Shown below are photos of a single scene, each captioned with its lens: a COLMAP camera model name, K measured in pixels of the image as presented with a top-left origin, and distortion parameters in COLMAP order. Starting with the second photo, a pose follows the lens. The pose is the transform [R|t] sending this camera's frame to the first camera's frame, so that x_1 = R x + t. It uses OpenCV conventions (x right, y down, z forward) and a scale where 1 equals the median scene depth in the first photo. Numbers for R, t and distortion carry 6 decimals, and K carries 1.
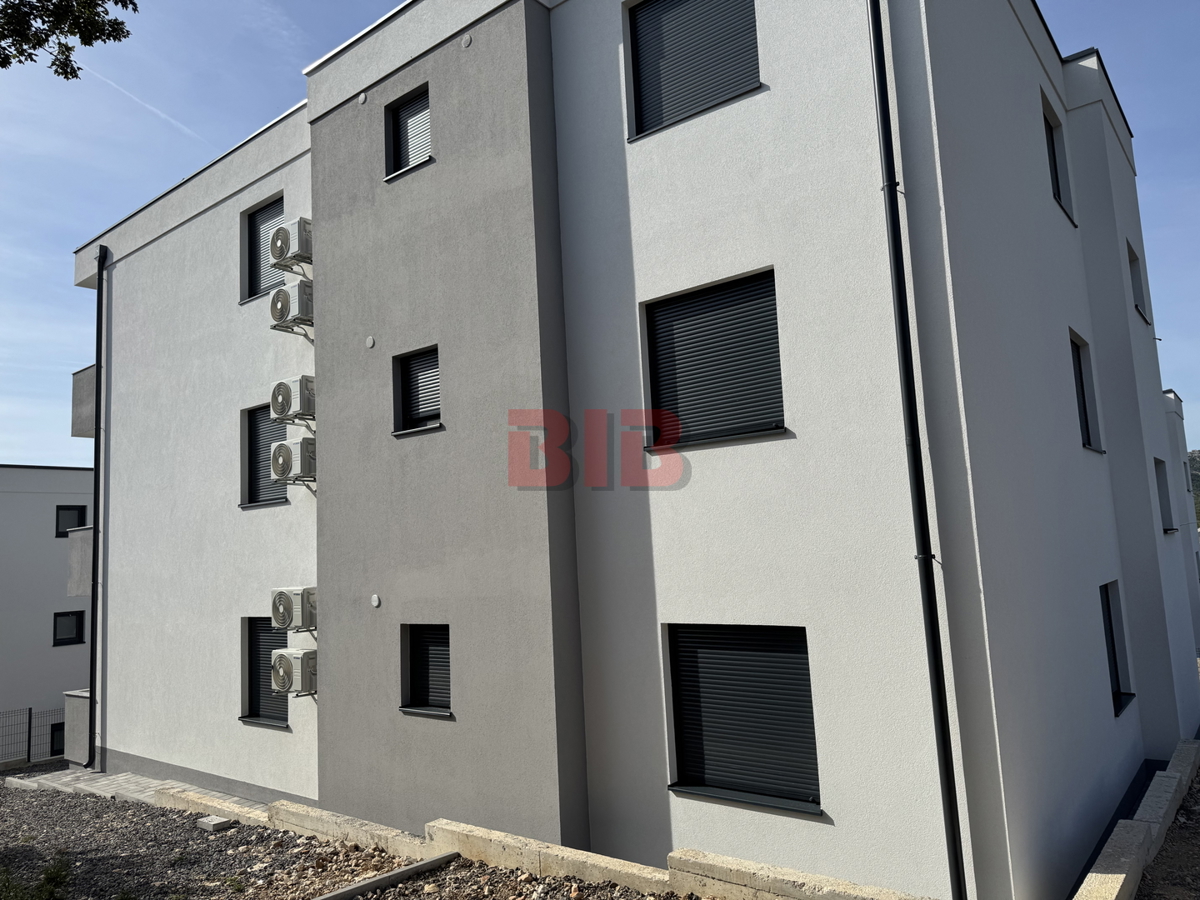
lens RADIAL K [[853.9, 0, 606.5], [0, 853.9, 456.1], [0, 0, 1]] dist [0.067316, -0.047938]
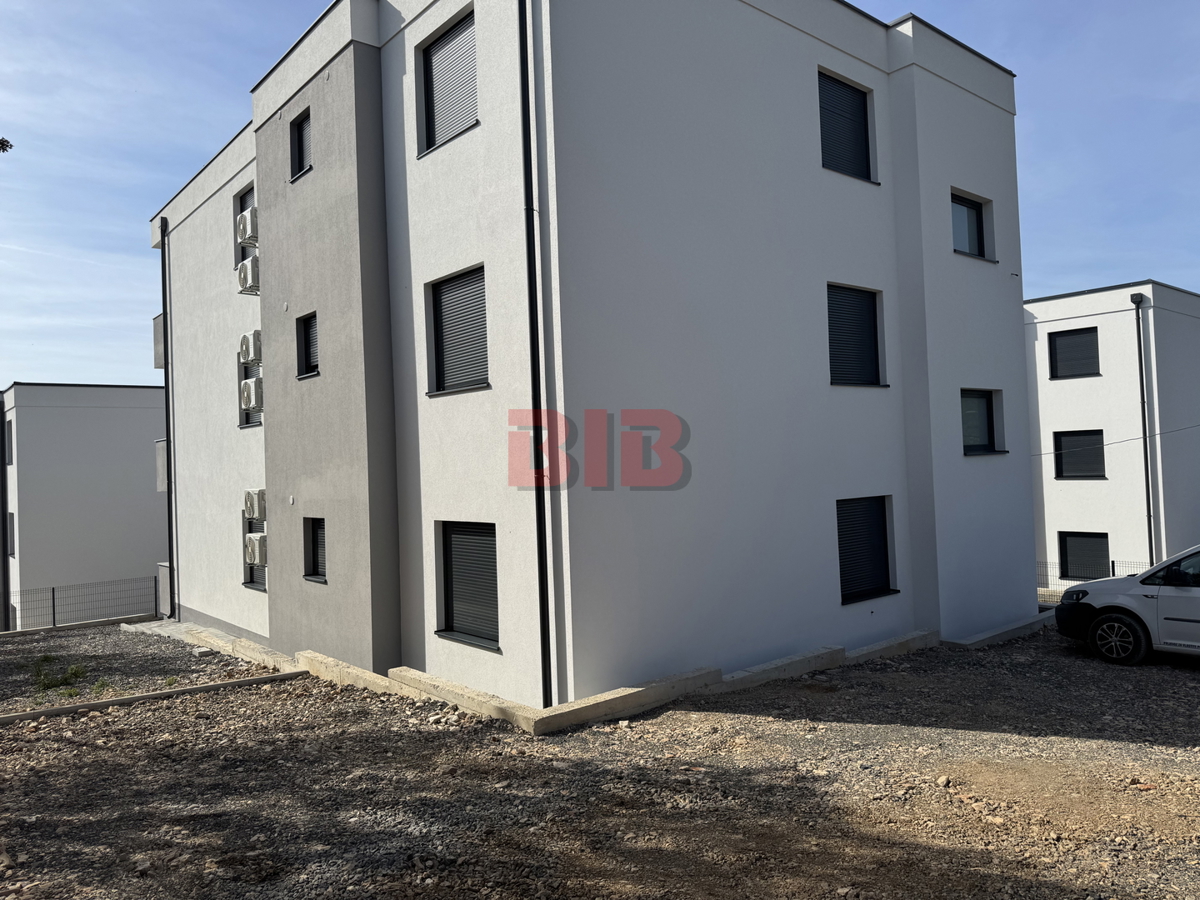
lens RADIAL K [[853.9, 0, 591.9], [0, 853.9, 444.7], [0, 0, 1]] dist [0.067316, -0.047938]
pose [[0.981158, 0.008828, -0.193006, 0.421680], [0.009790, 0.995401, 0.095296, -0.040947], [0.192960, -0.095390, 0.976559, -0.215831]]
